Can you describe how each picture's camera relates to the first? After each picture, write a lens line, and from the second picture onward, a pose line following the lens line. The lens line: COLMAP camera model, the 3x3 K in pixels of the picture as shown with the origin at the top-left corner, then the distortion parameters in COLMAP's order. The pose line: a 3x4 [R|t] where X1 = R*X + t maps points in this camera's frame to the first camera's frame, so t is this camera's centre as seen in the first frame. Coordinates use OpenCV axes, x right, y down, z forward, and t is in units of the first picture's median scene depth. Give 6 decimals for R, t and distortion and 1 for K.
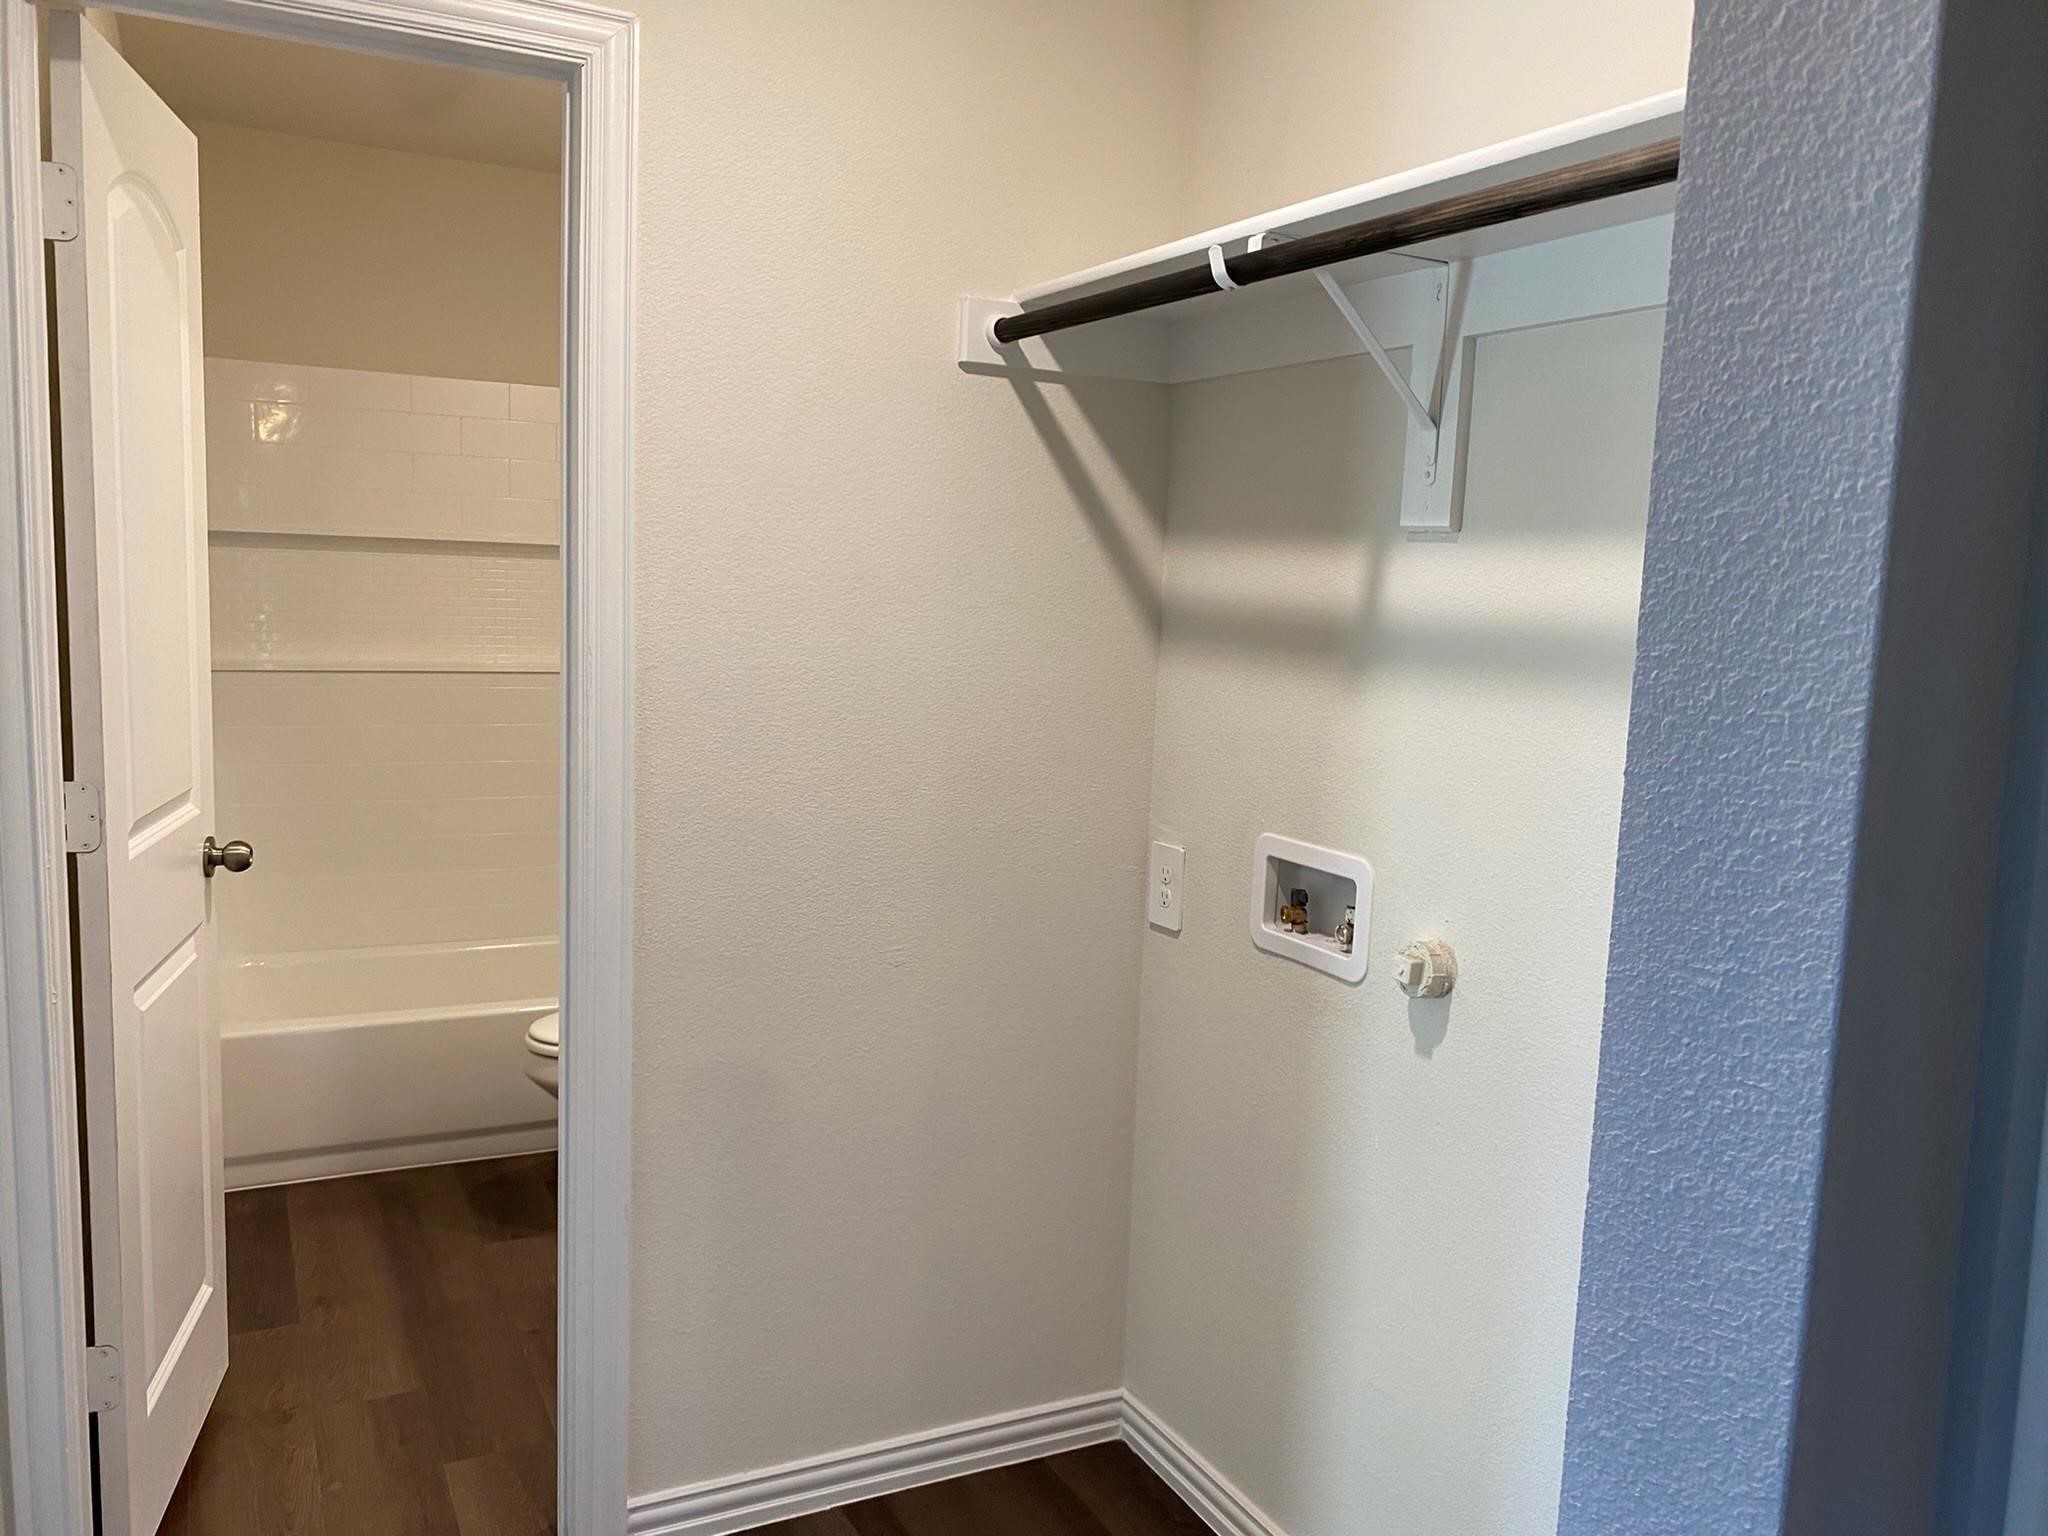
lens RADIAL K [[1548.2, 0, 1018.1], [0, 1548.2, 769.7], [0, 0, 1]] dist [-0.006383, -0.006936]
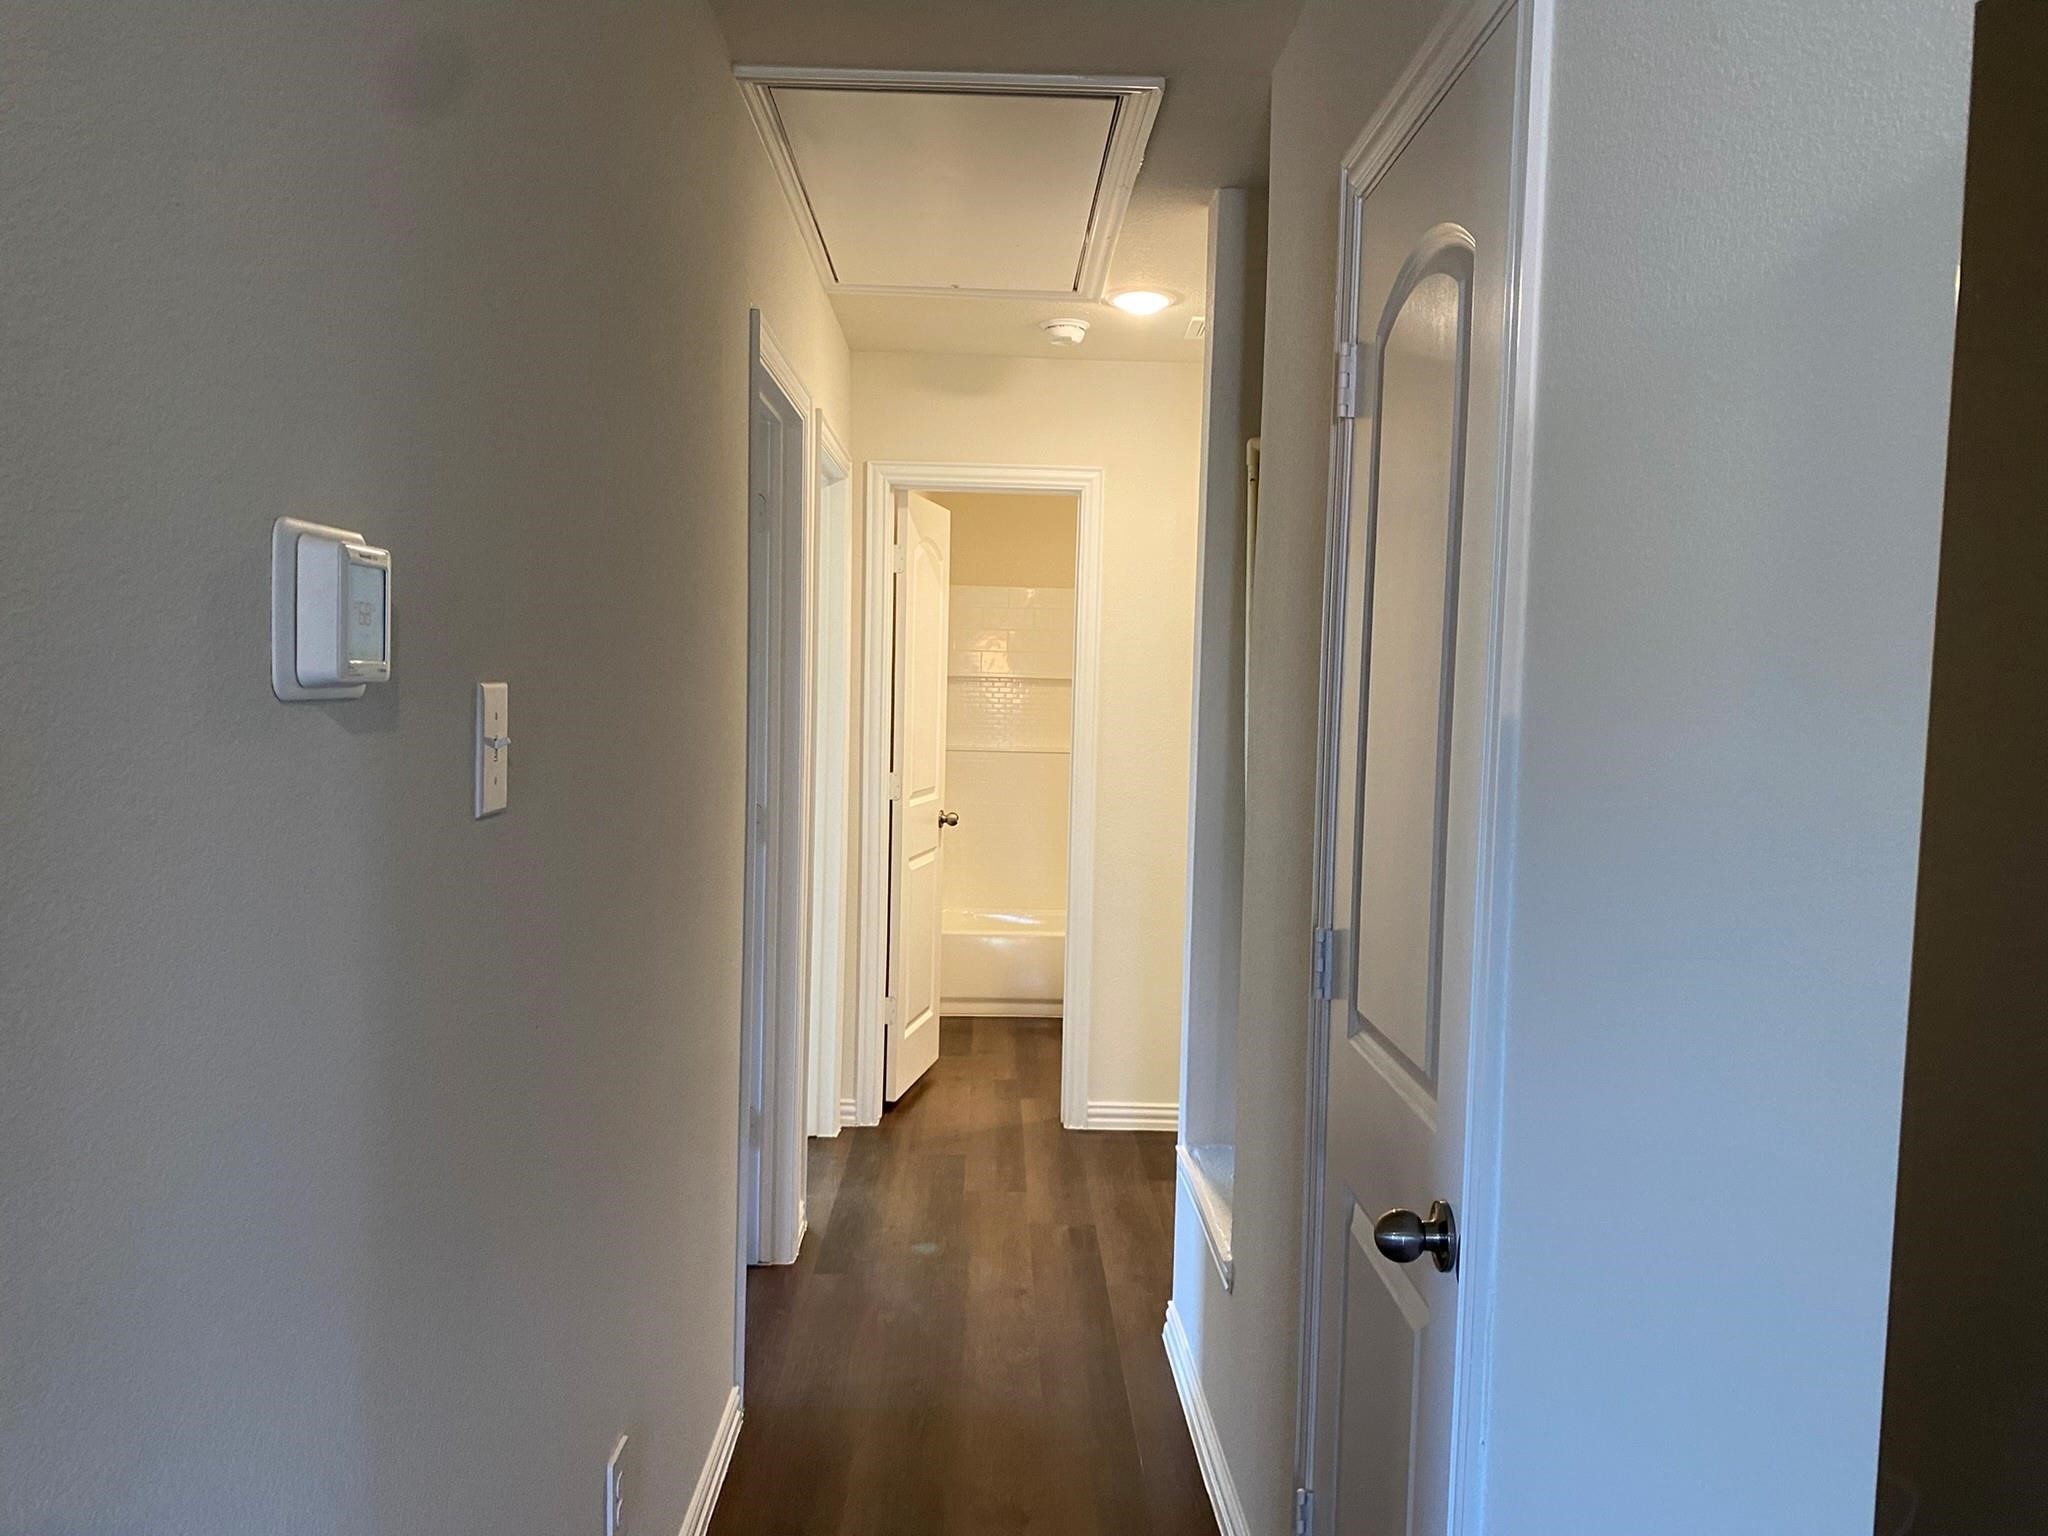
lens RADIAL K [[1548.2, 0, 1024.7], [0, 1548.2, 767.5], [0, 0, 1]] dist [-0.006383, -0.006936]
pose [[0.897911, 0.008781, -0.440090, 0.637611], [-0.044856, 0.996422, -0.071638, 0.151062], [0.437886, 0.084065, 0.895092, -1.073989]]
